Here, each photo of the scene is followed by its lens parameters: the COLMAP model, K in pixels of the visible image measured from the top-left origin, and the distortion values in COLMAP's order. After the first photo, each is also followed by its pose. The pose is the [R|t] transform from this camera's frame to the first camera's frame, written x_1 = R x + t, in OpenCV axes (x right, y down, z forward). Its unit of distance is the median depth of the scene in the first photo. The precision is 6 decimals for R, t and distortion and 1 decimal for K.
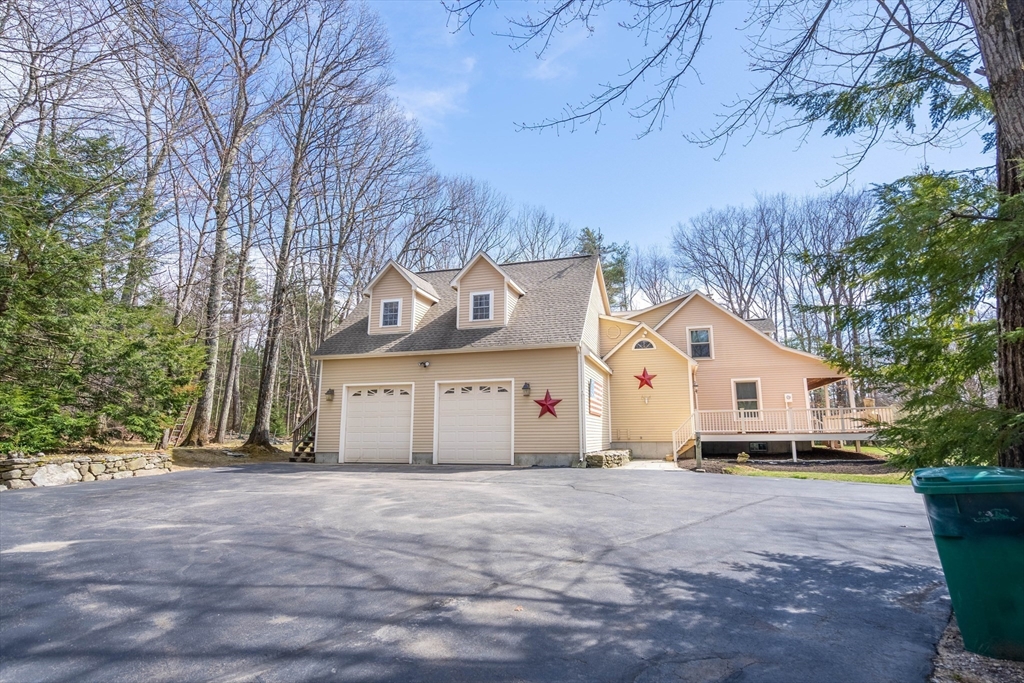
lens RADIAL K [[461.1, 0, 513.0], [0, 461.1, 327.3], [0, 0, 1]] dist [-0.000521, -0.000034]
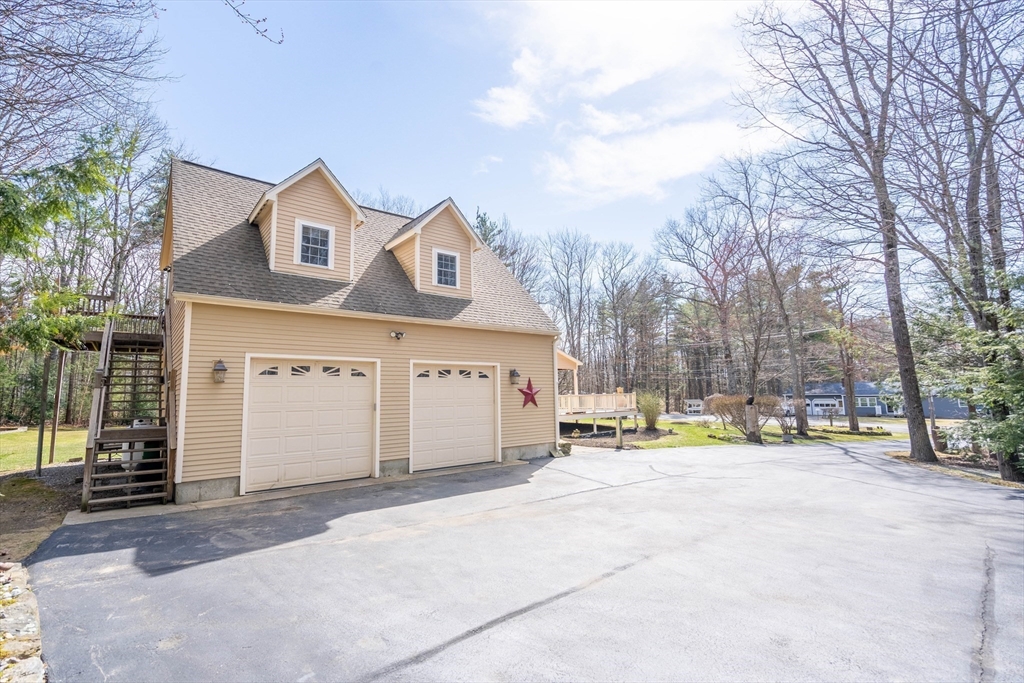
lens RADIAL K [[467.2, 0, 512.0], [0, 467.2, 341.5], [0, 0, 1]] dist [-0.000906, -0.000134]
pose [[0.592099, 0.098154, 0.799865, -0.661403], [-0.142480, 0.989669, -0.015975, 0.077690], [-0.793170, -0.104505, 0.599967, 0.439639]]
